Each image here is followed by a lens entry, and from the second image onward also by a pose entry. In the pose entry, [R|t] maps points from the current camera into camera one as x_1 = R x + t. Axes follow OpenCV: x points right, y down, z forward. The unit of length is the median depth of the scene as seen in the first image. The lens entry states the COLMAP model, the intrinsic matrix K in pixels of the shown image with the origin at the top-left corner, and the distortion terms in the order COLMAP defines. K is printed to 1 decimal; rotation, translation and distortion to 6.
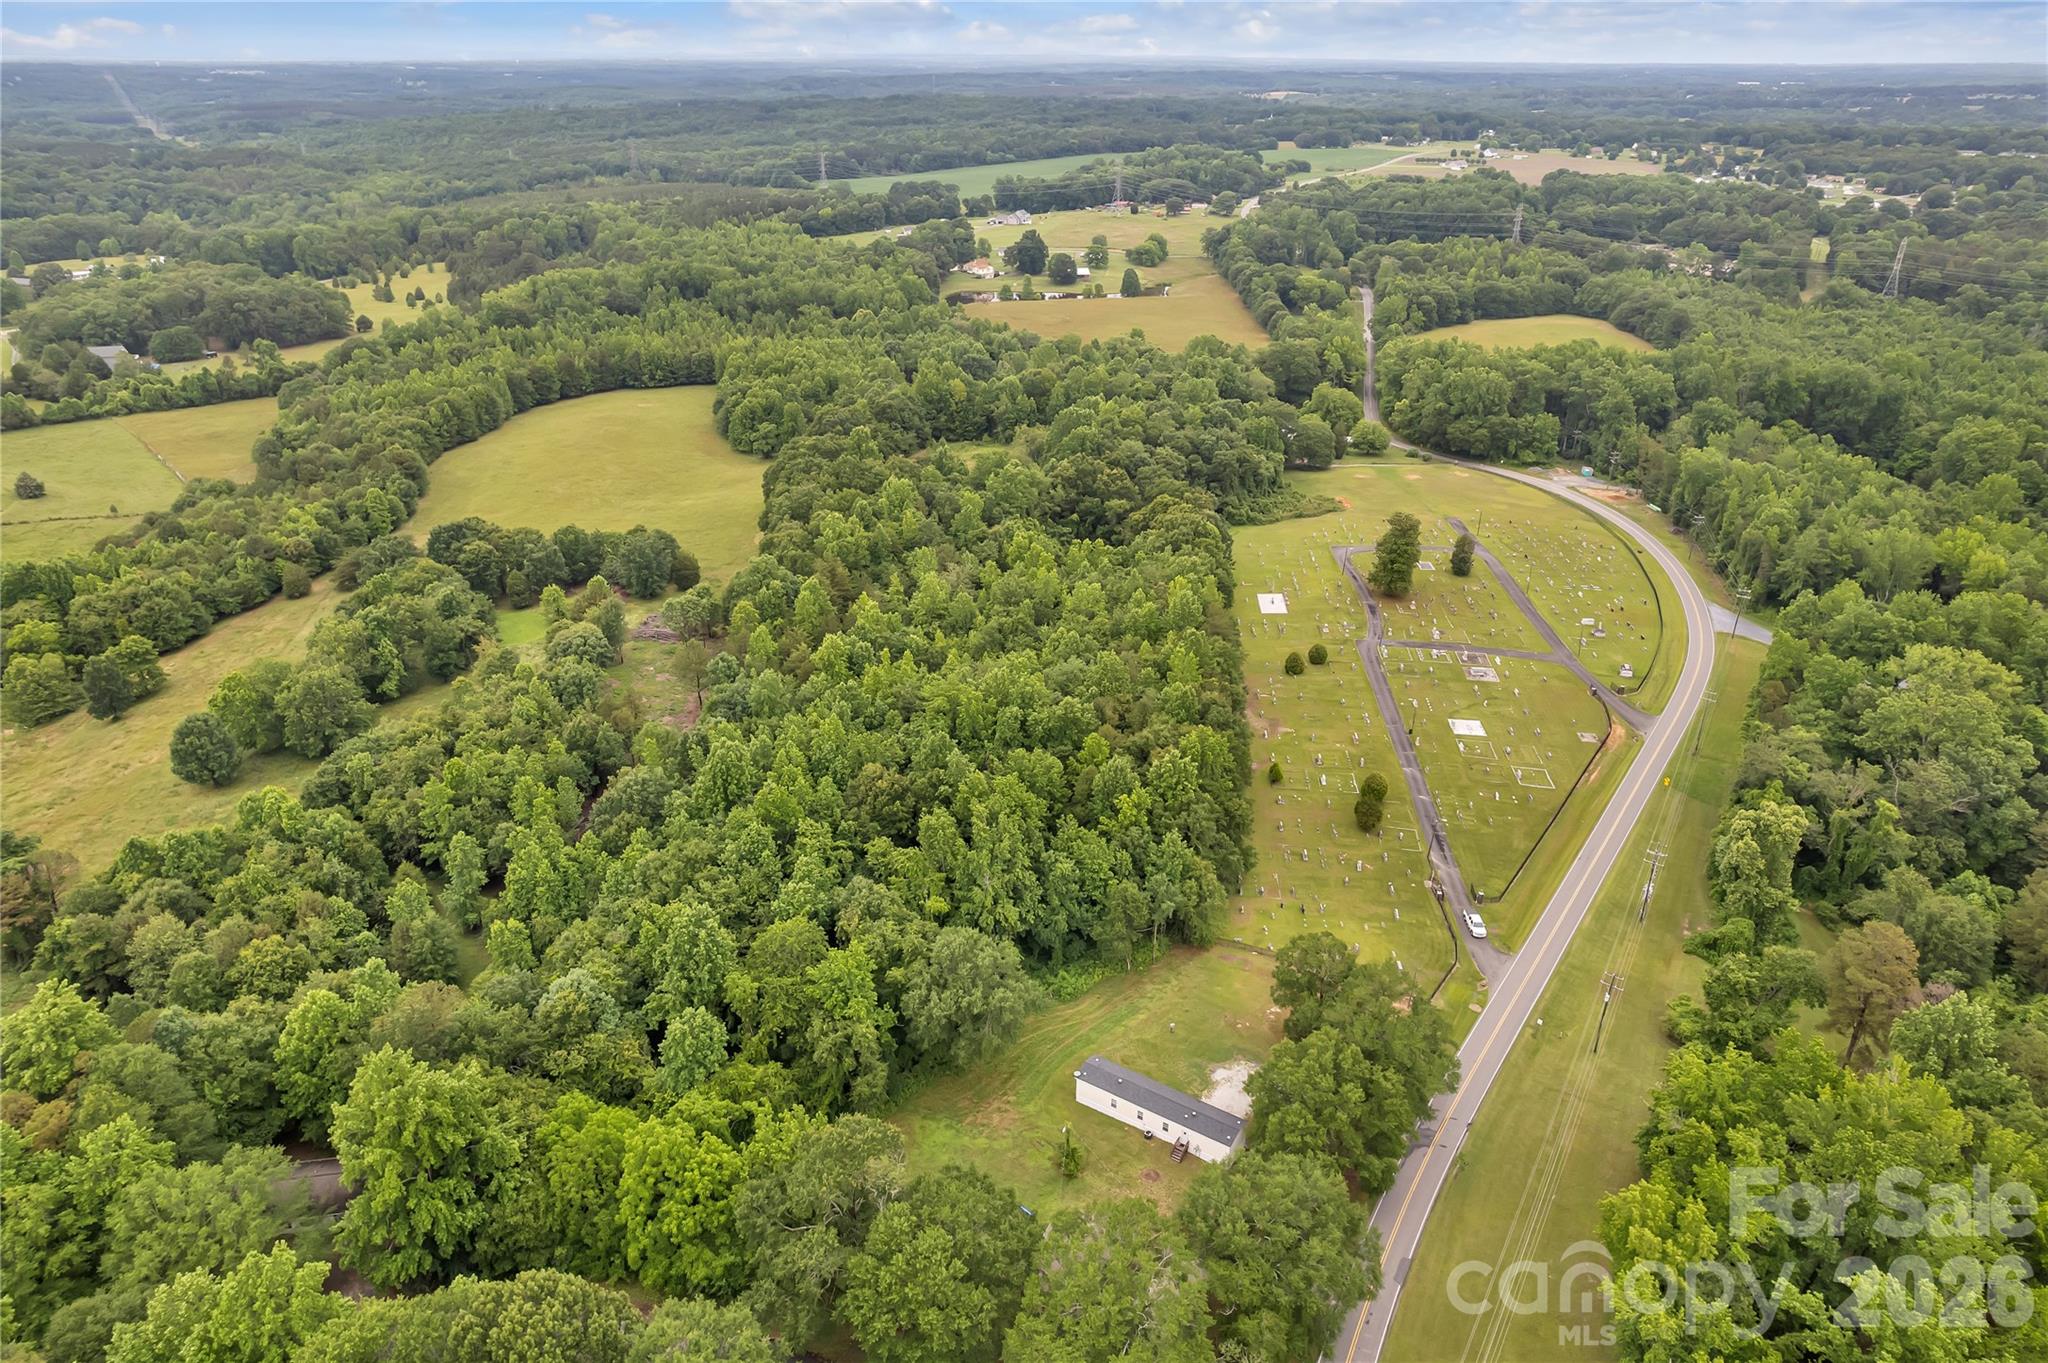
lens RADIAL K [[1321.5, 0, 1024.0], [0, 1321.5, 681.5], [0, 0, 1]] dist [-0.082681, 0.076214]
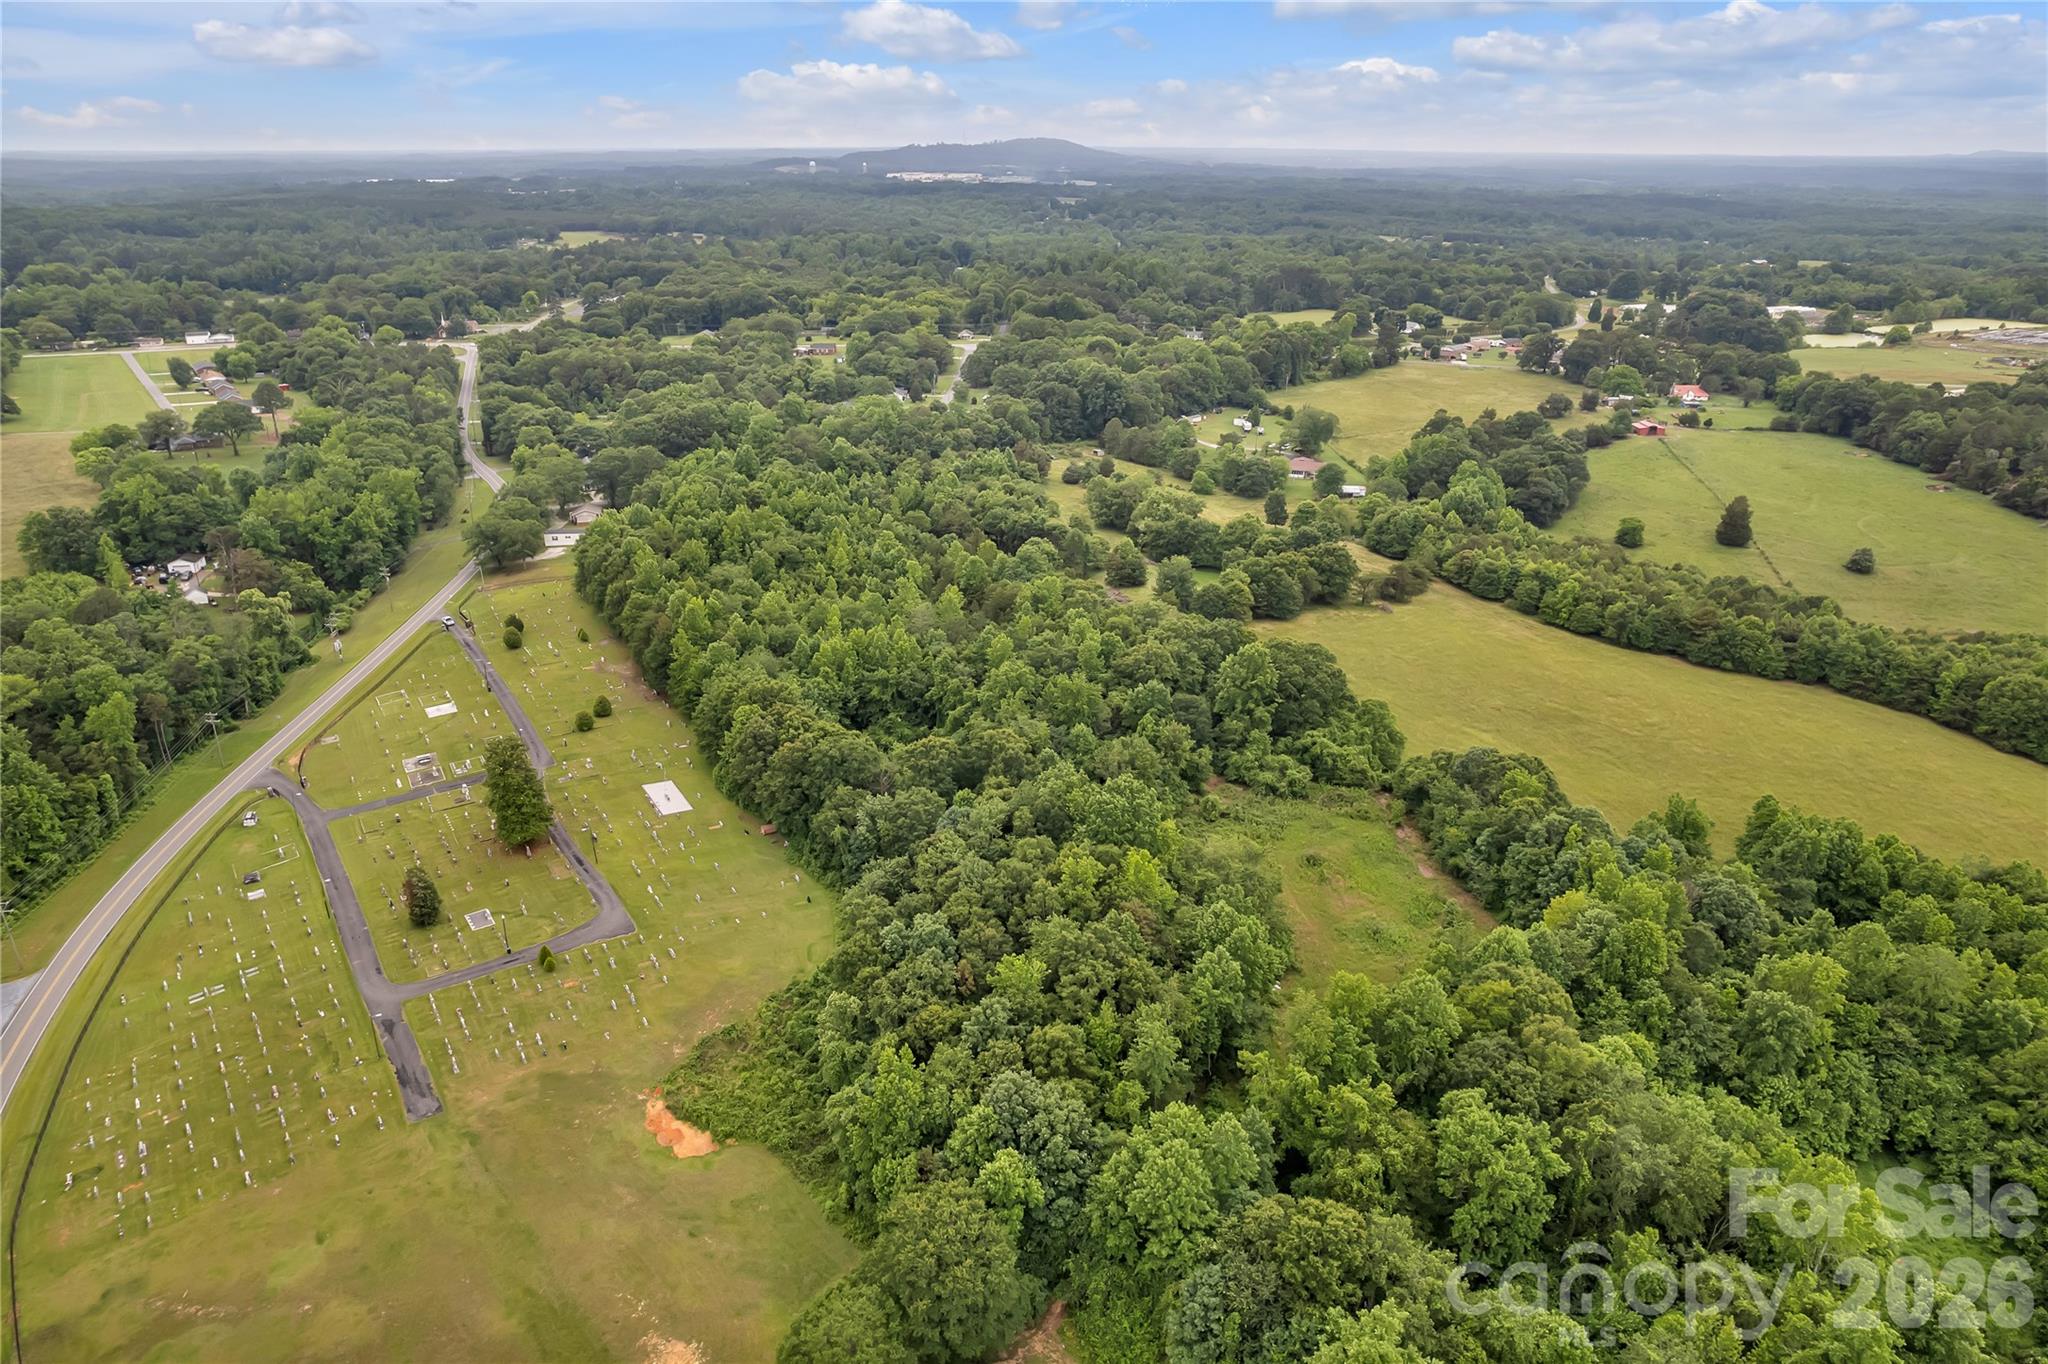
lens RADIAL K [[1391.1, 0, 1081.3], [0, 1391.1, 677.2], [0, 0, 1]] dist [-0.035194, -0.001815]
pose [[-0.782166, 0.216344, -0.584304, 0.454289], [-0.292351, 0.700712, 0.650795, -0.729443], [0.550224, 0.679852, -0.484824, 1.469563]]
